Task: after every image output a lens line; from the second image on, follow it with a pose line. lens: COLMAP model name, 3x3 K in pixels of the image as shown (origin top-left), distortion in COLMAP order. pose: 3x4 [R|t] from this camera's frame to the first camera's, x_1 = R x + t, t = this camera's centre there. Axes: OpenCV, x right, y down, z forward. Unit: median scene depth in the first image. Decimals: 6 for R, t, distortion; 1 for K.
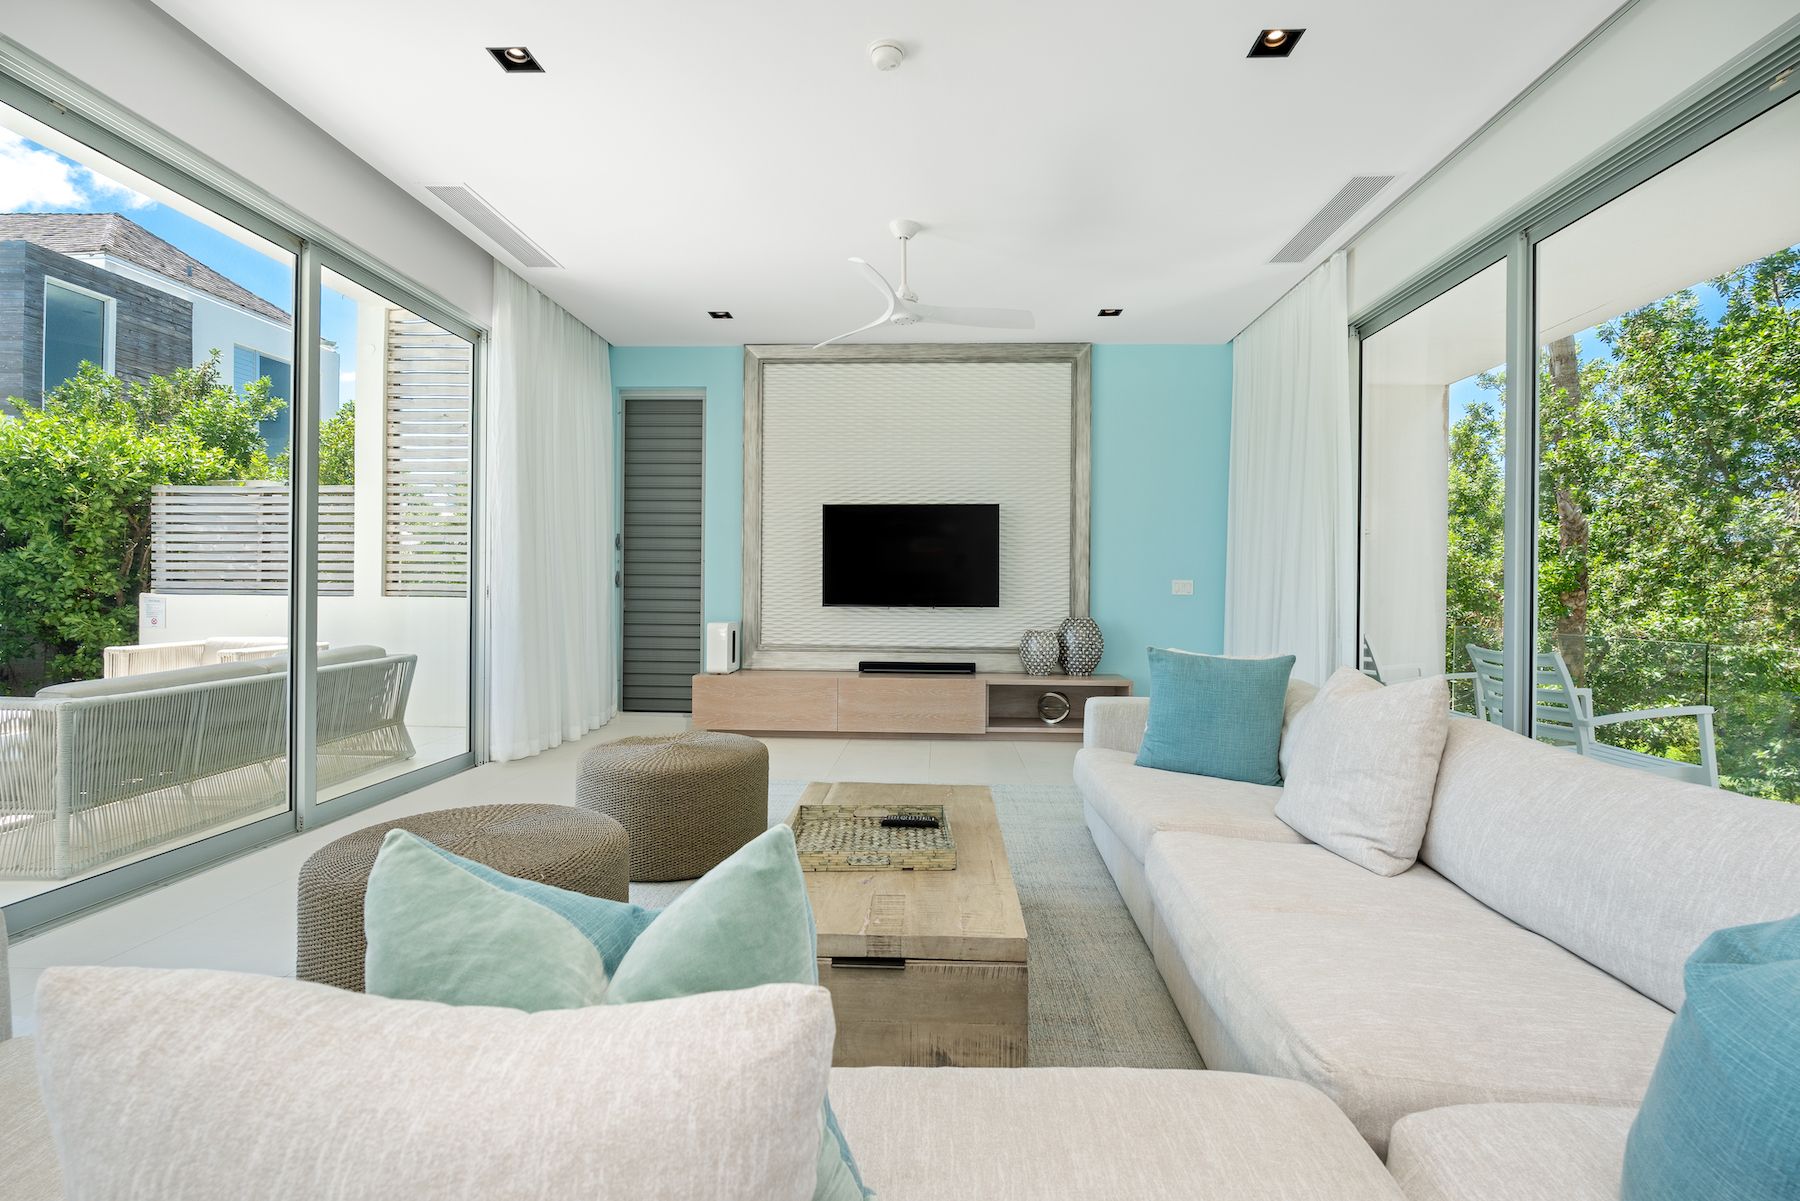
lens RADIAL K [[825.0, 0, 907.7], [0, 825.0, 588.5], [0, 0, 1]] dist [0.000088, 0.000250]
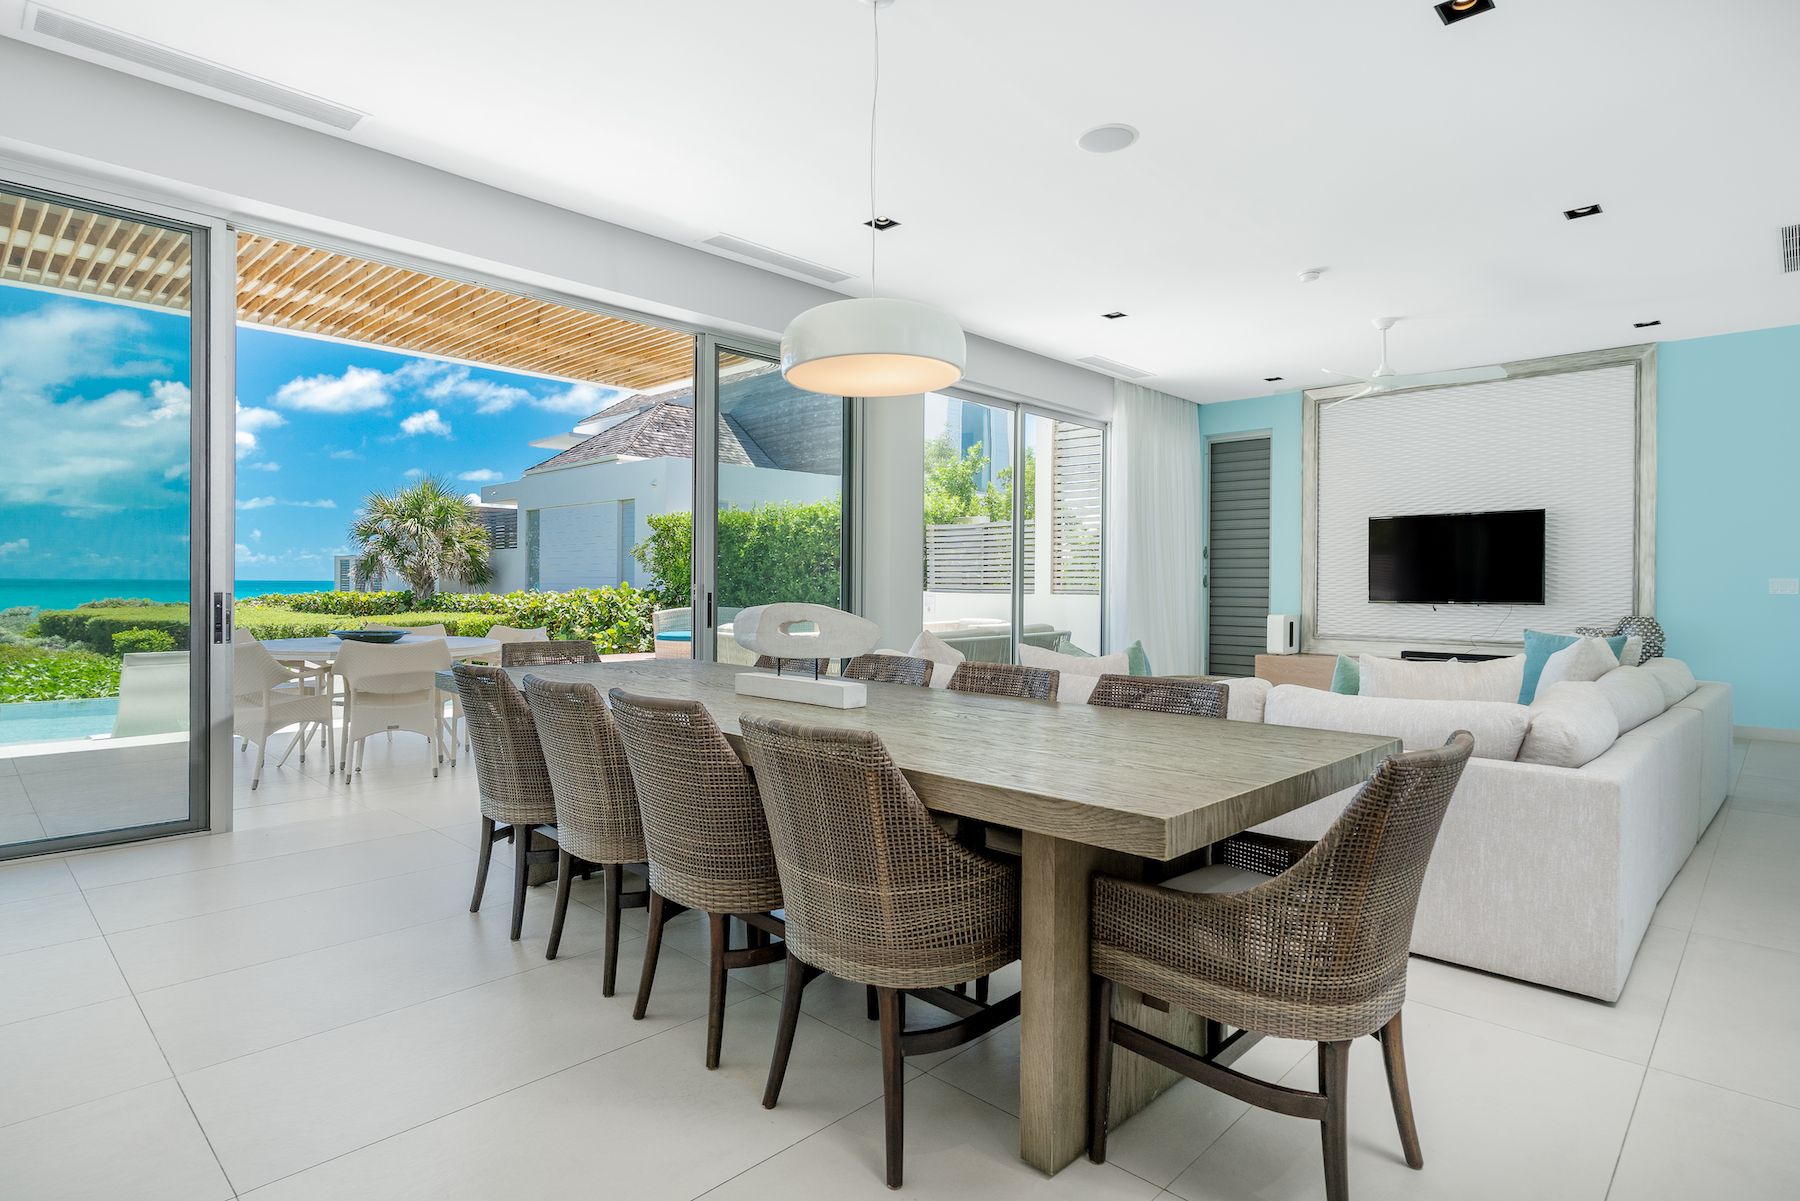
lens RADIAL K [[932.9, 0, 905.1], [0, 932.9, 590.2], [0, 0, 1]] dist [0.001969, 0.000159]
pose [[0.754197, -0.000616, -0.656648, 0.269839], [0.002199, 0.999996, 0.001587, -0.000485], [0.656645, -0.002641, 0.754195, -0.443928]]
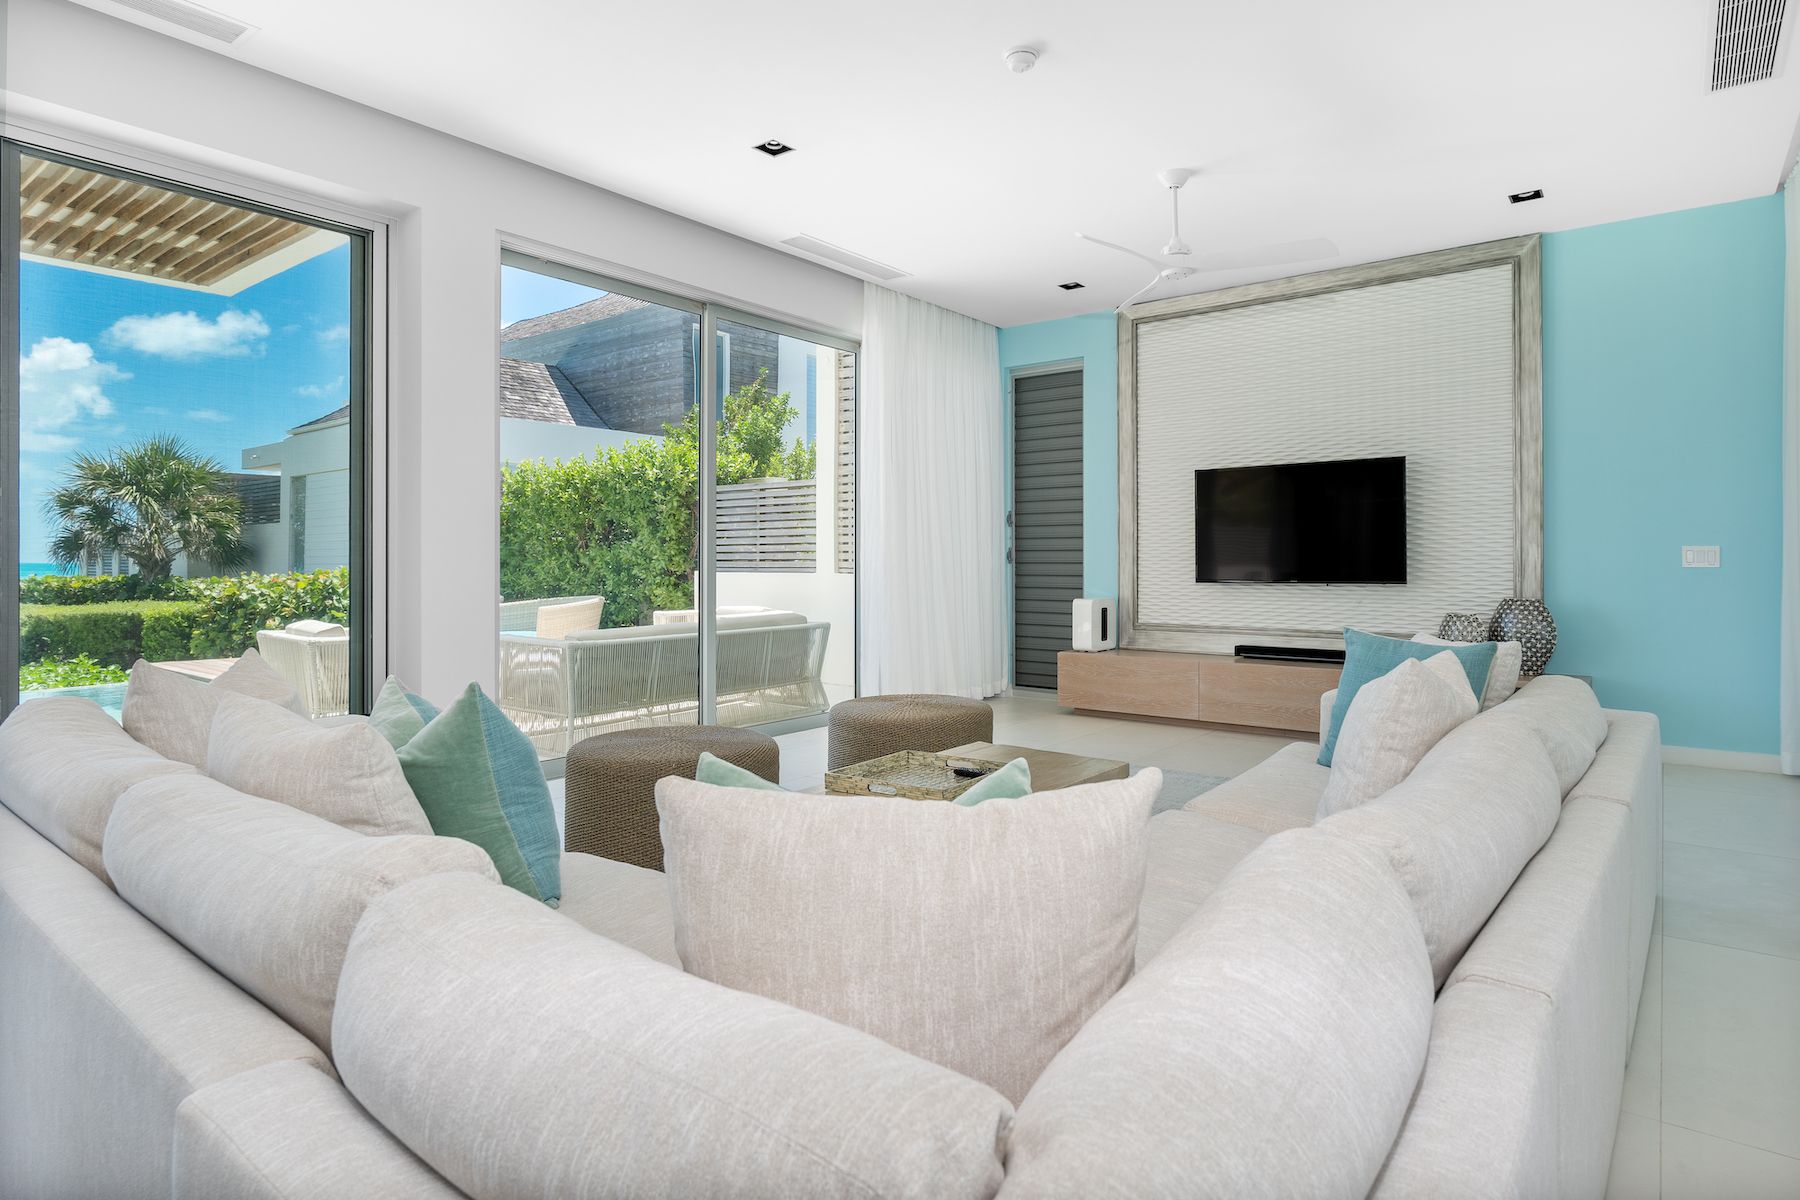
lens RADIAL K [[963.5, 0, 932.7], [0, 963.5, 555.9], [0, 0, 1]] dist [-0.004048, 0.000137]
pose [[0.822865, -0.013942, -0.568066, 0.253468], [0.009308, 0.999896, -0.011058, 0.001496], [0.568161, 0.003811, 0.822909, -0.033960]]
